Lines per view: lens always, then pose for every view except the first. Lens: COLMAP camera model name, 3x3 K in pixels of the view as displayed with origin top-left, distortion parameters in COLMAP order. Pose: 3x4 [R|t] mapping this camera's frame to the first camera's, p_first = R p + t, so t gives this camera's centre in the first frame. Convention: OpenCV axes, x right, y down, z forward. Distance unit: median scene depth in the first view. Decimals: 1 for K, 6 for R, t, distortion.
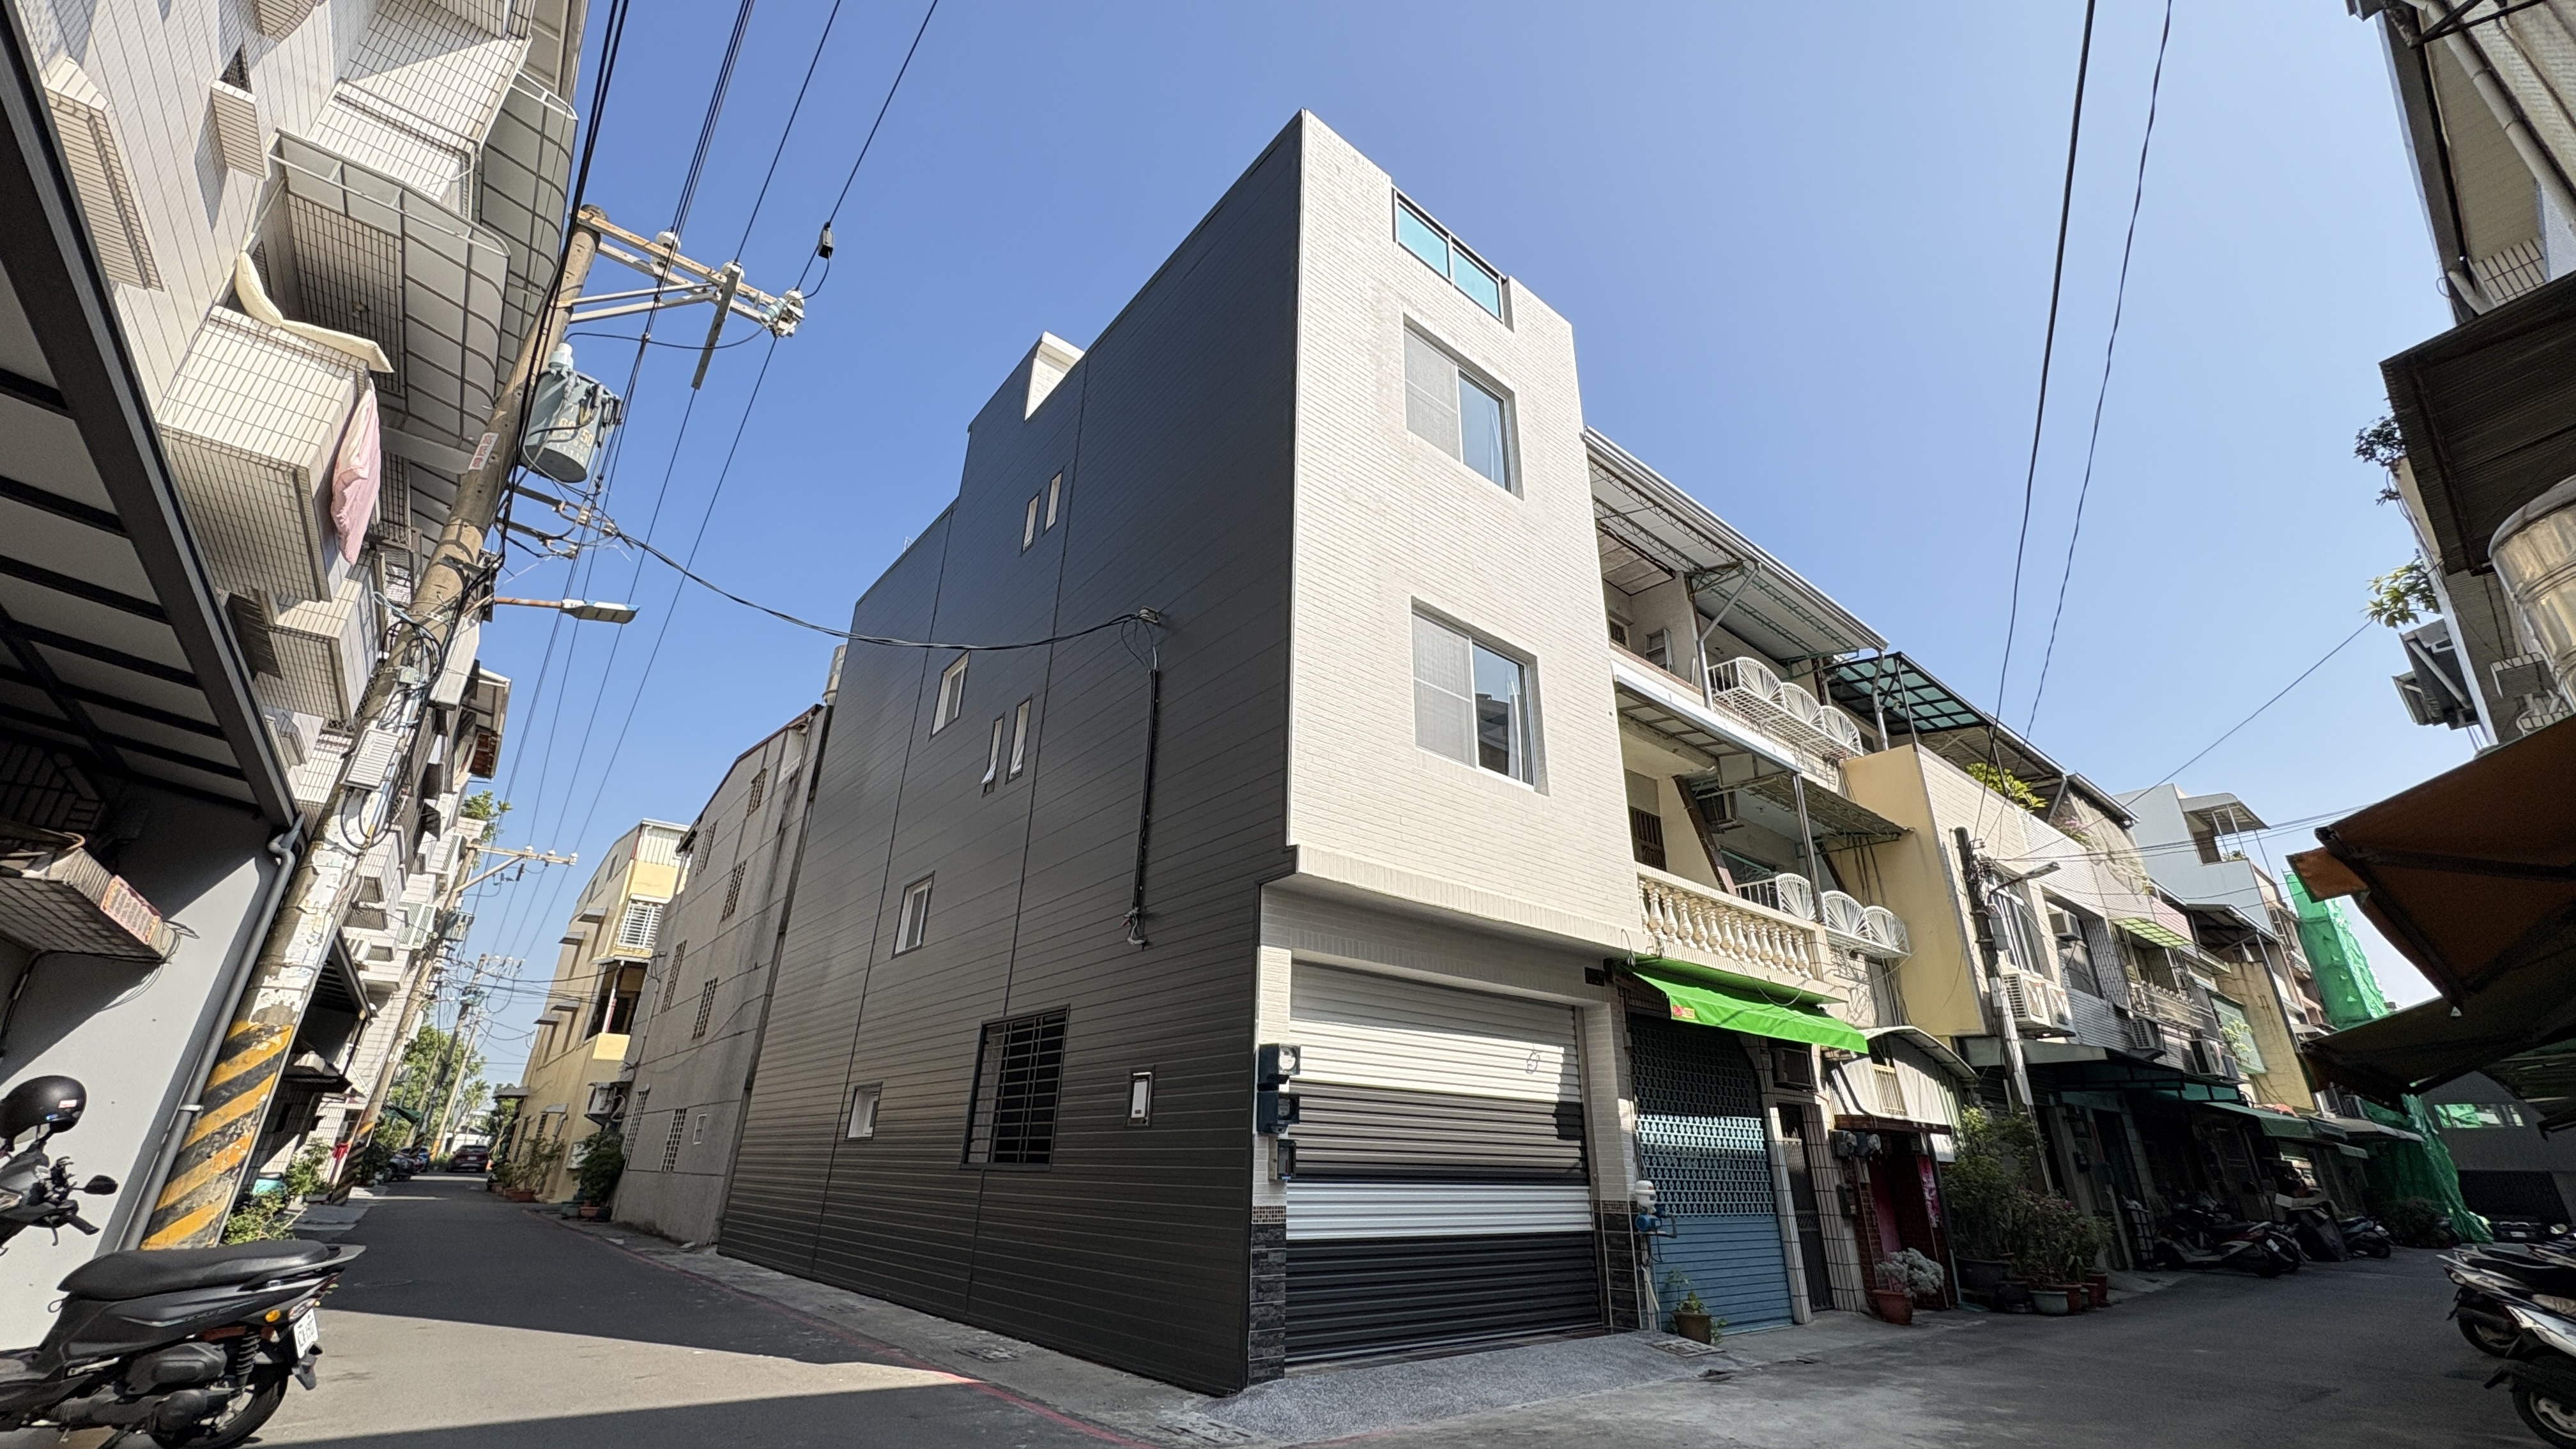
lens RADIAL K [[1028.9, 0, 1289.6], [0, 1028.9, 719.8], [0, 0, 1]] dist [-0.001128, 0.001235]
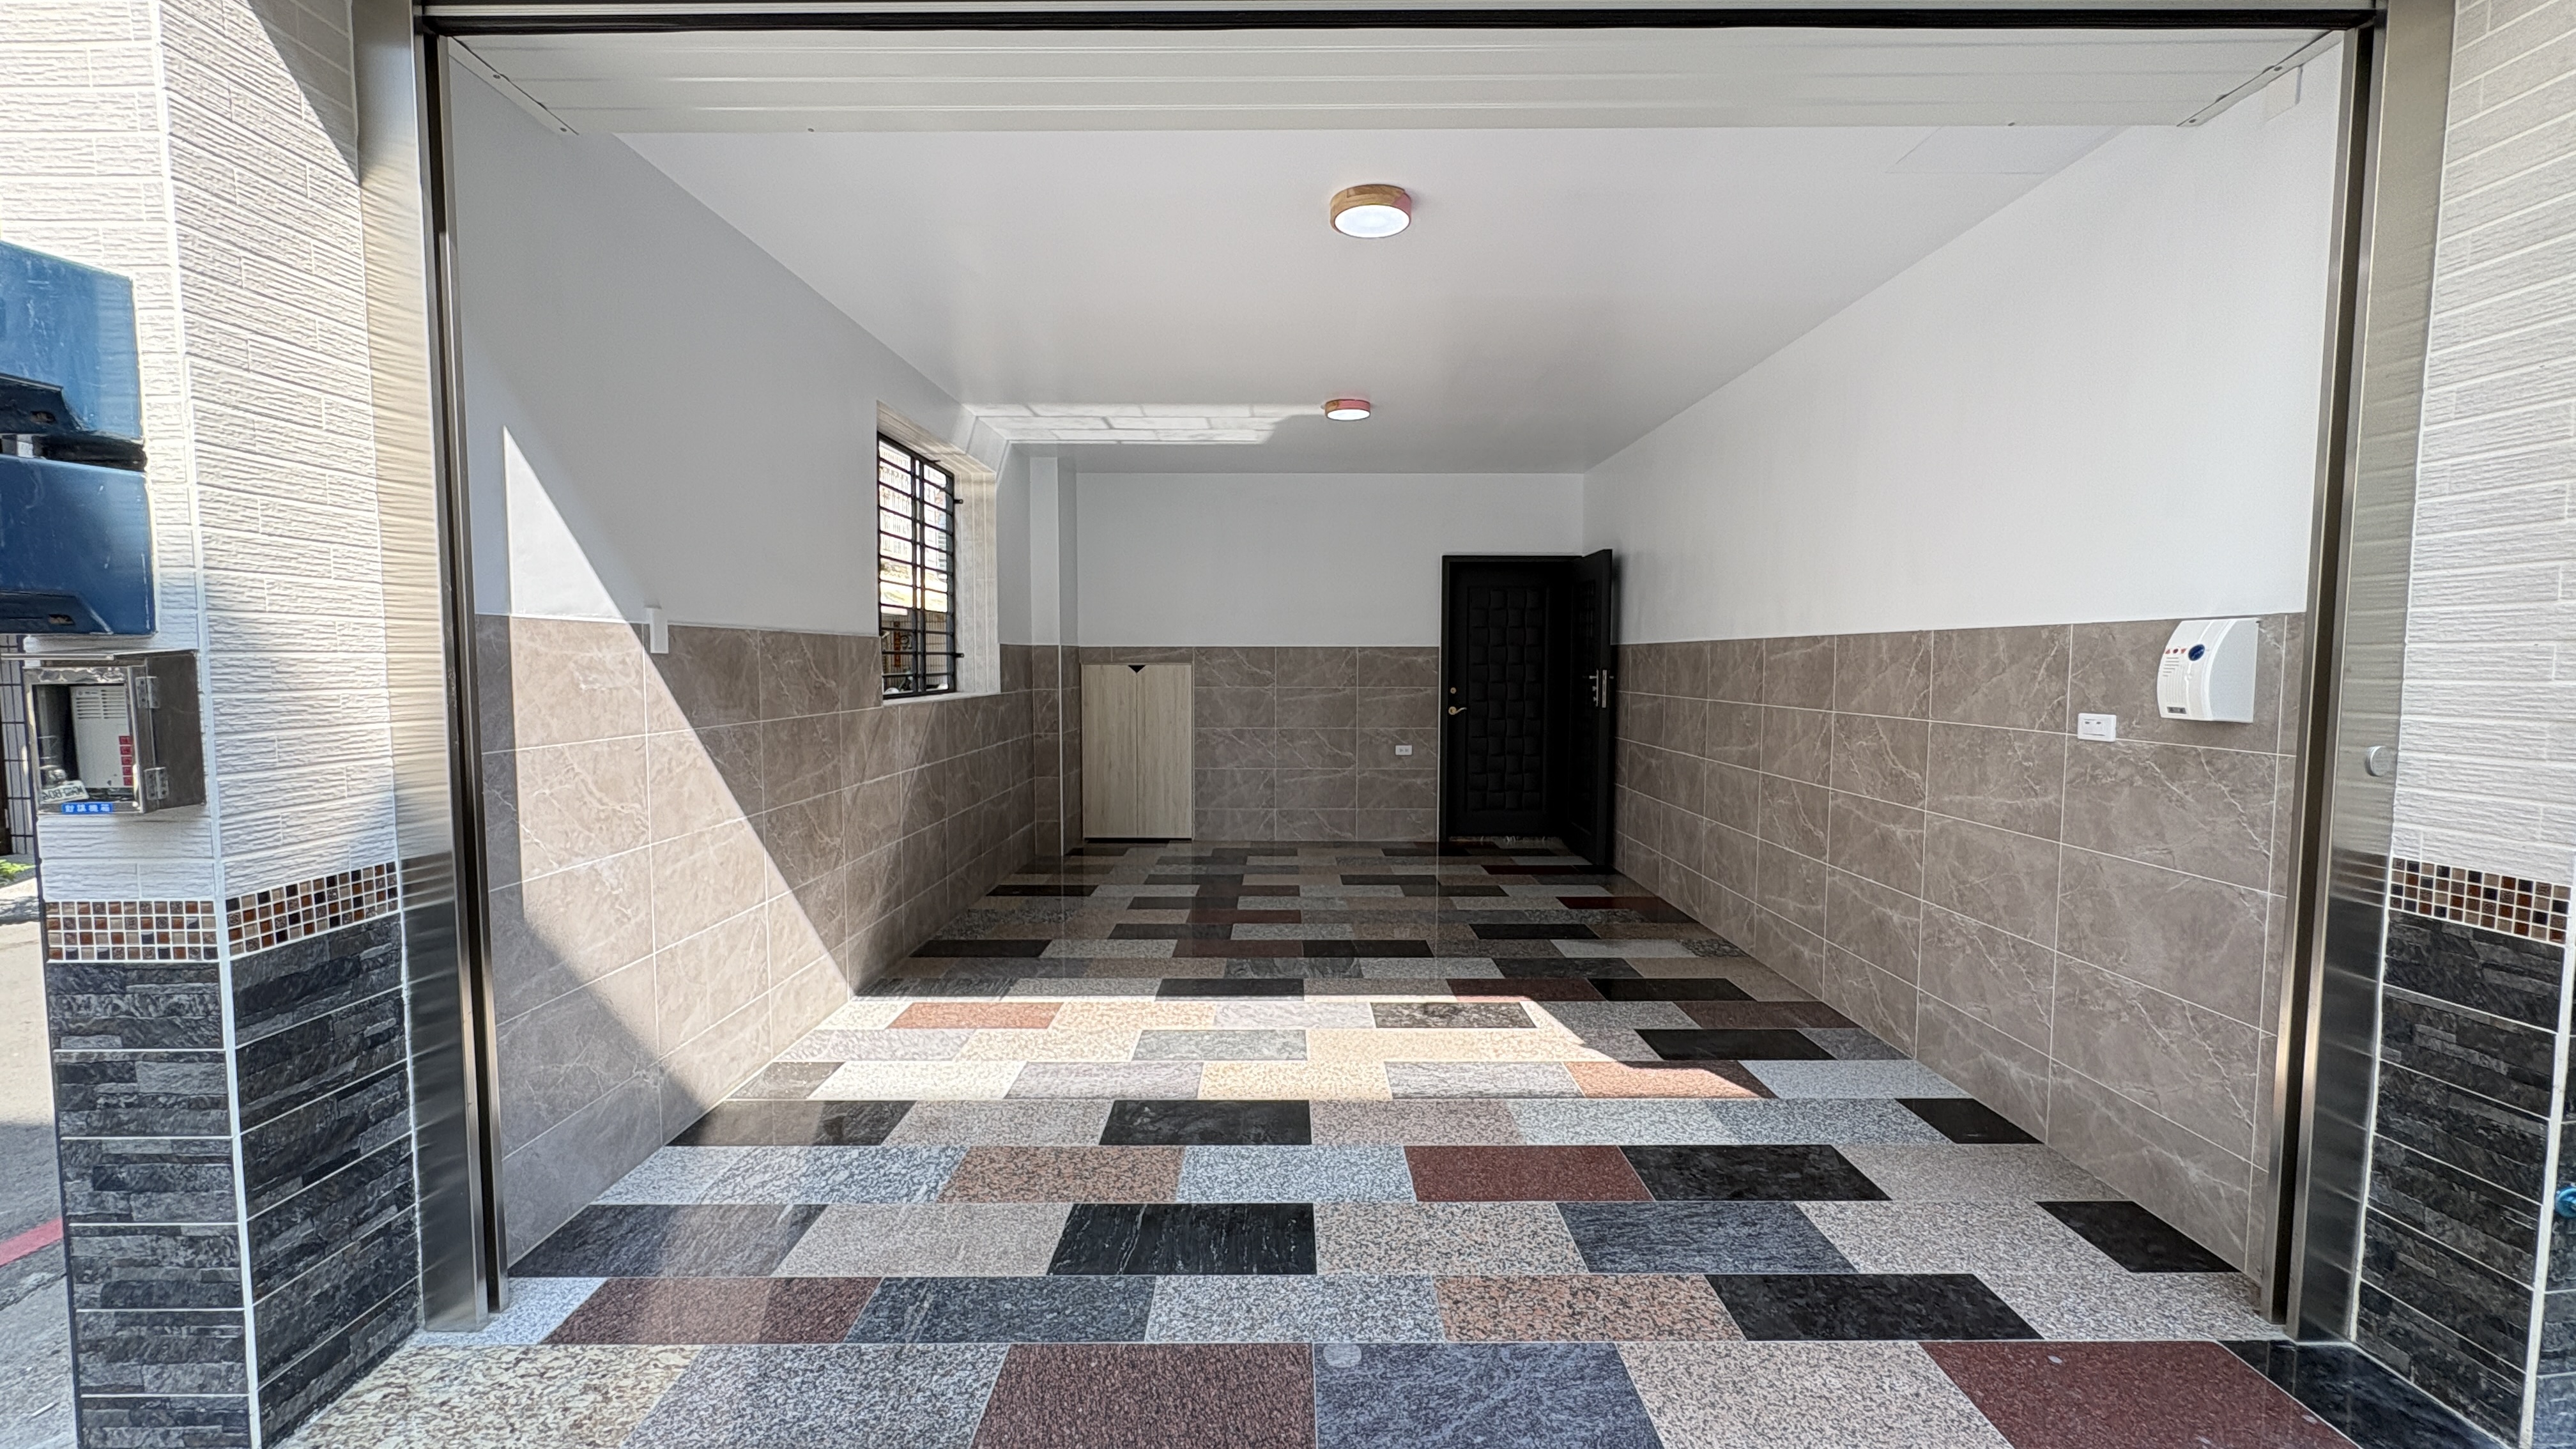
lens RADIAL K [[1028.9, 0, 1293.6], [0, 1028.9, 726.9], [0, 0, 1]] dist [-0.001128, 0.001235]
pose [[0.769292, 0.025044, -0.638406, 0.270187], [0.268076, 0.894362, 0.358123, 0.312995], [0.579935, -0.446643, 0.681312, 0.754403]]
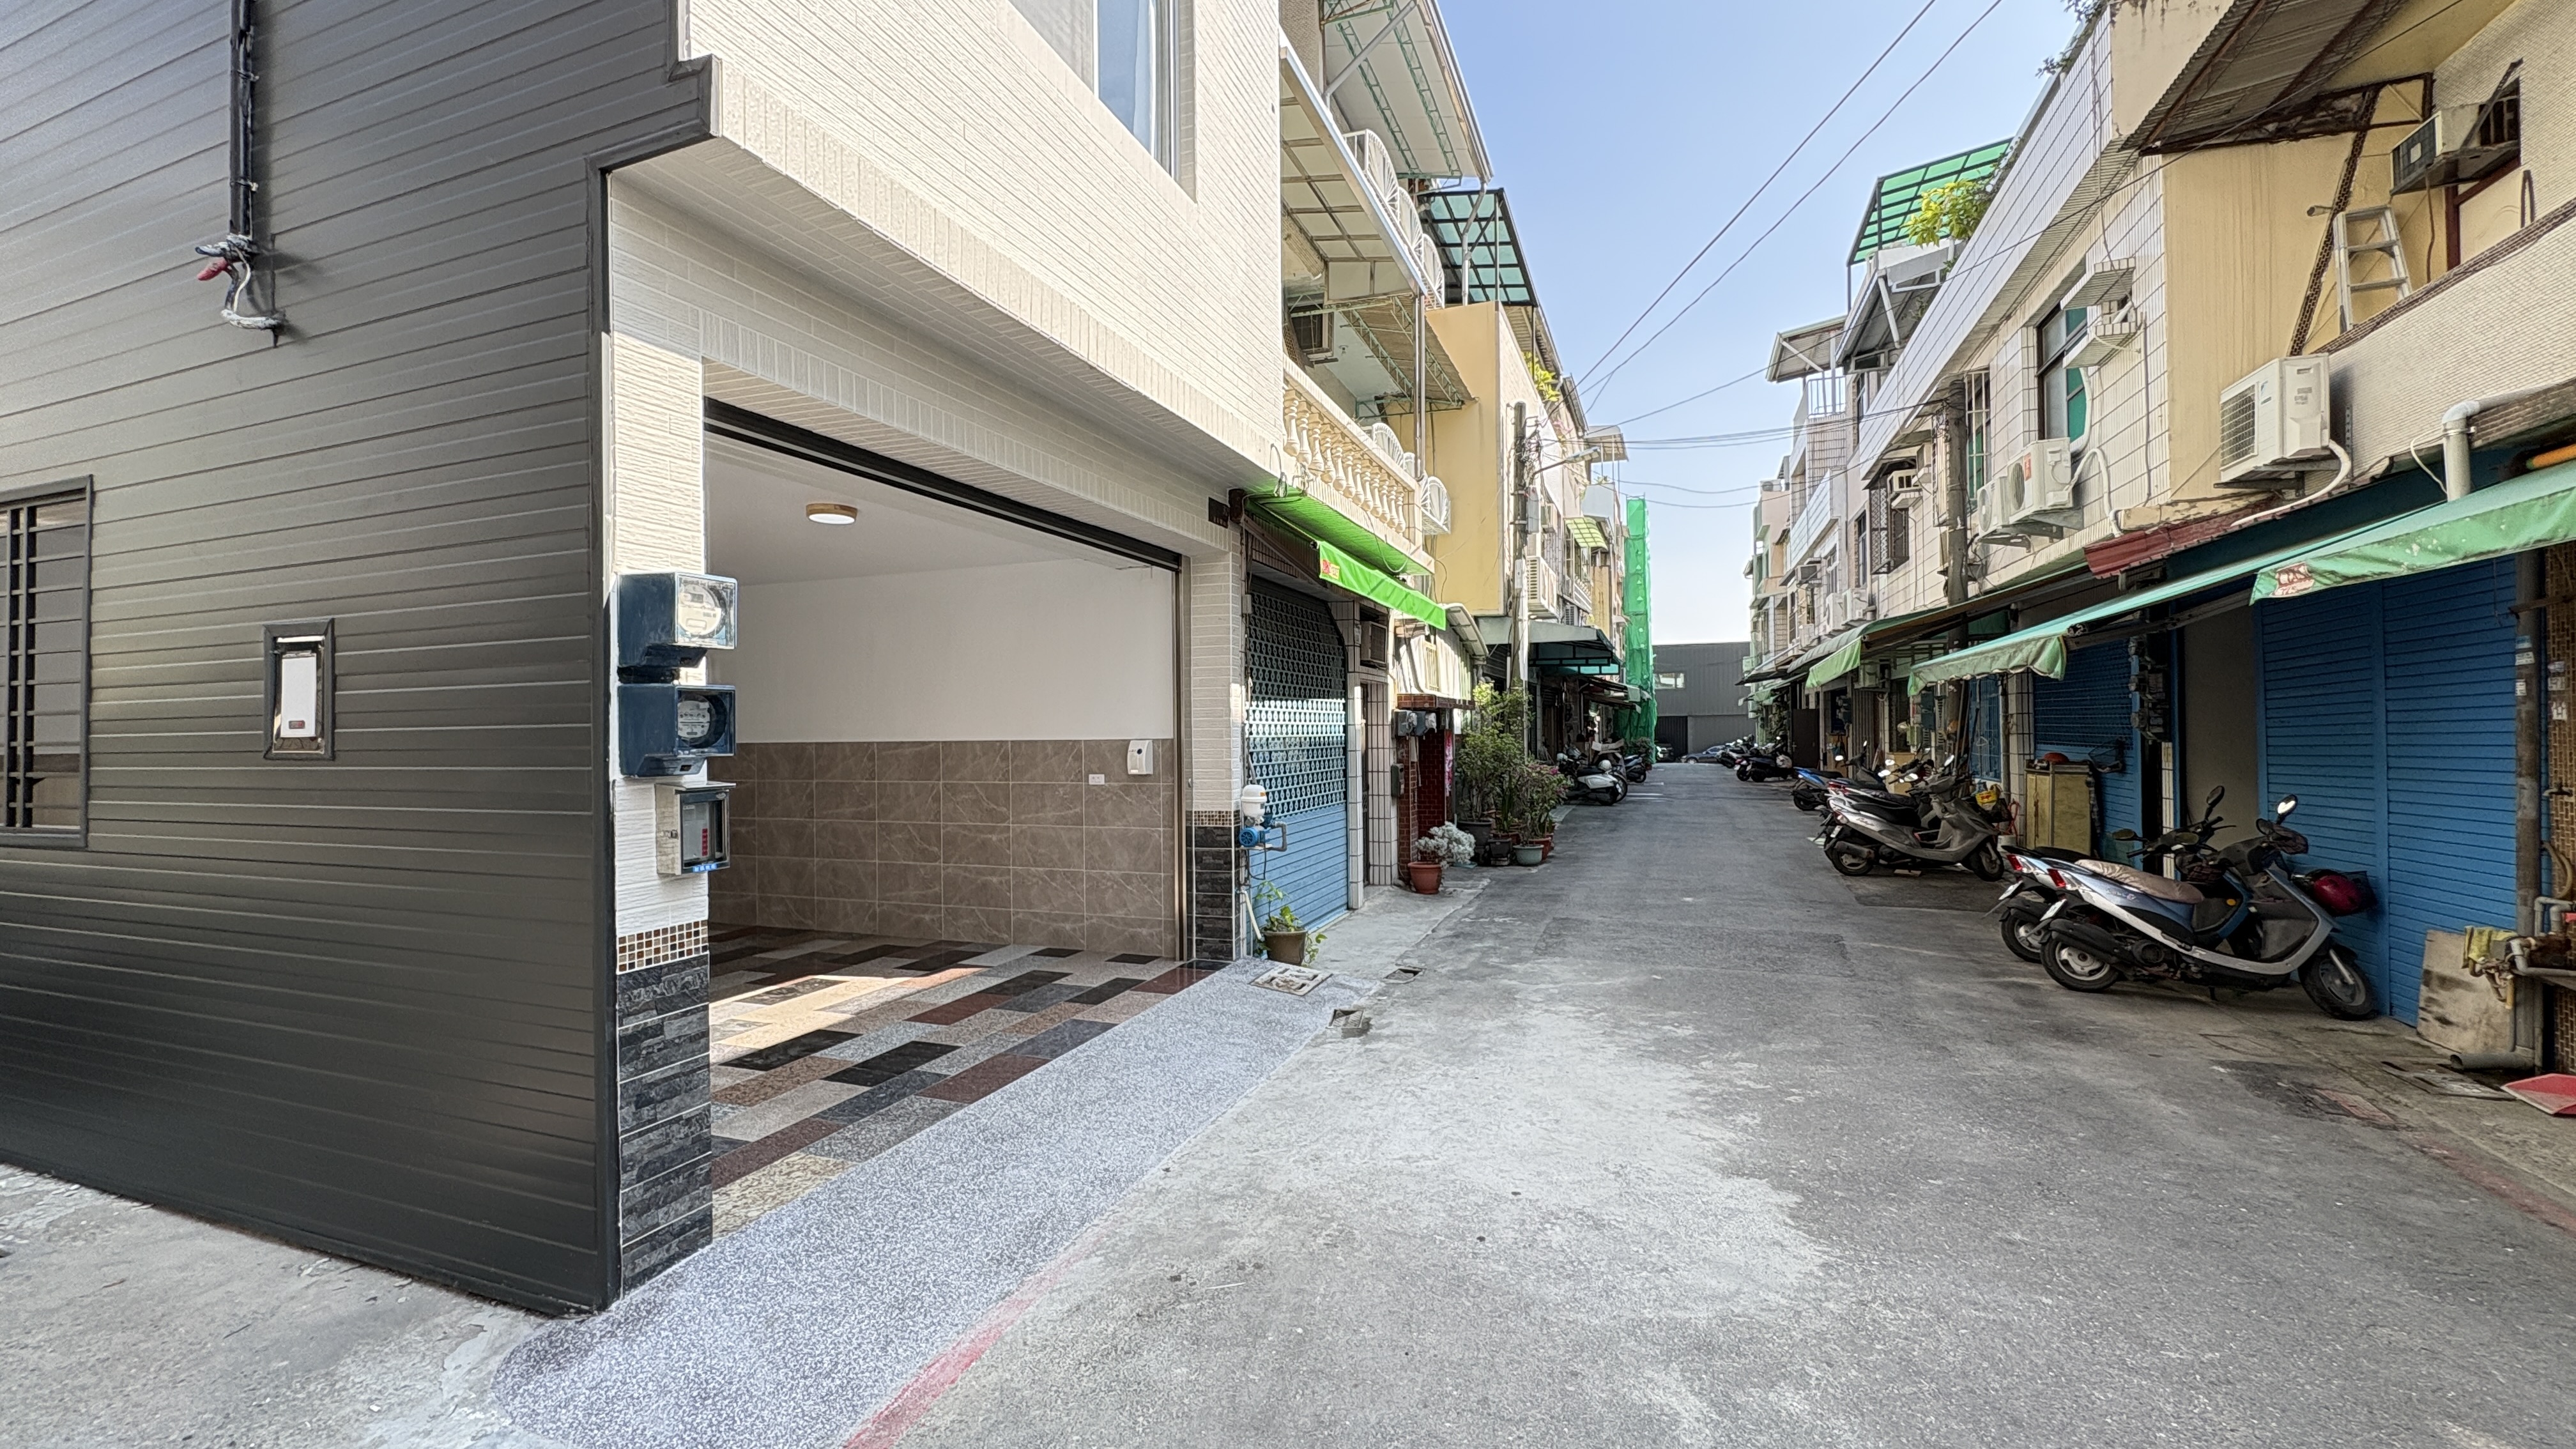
lens RADIAL K [[1028.9, 0, 1285.8], [0, 1028.9, 729.4], [0, 0, 1]] dist [-0.001128, 0.001235]
pose [[0.871642, -0.027375, 0.489378, -0.000217], [-0.171536, 0.918261, 0.356892, 0.142313], [-0.459147, -0.395028, 0.795699, 0.416912]]
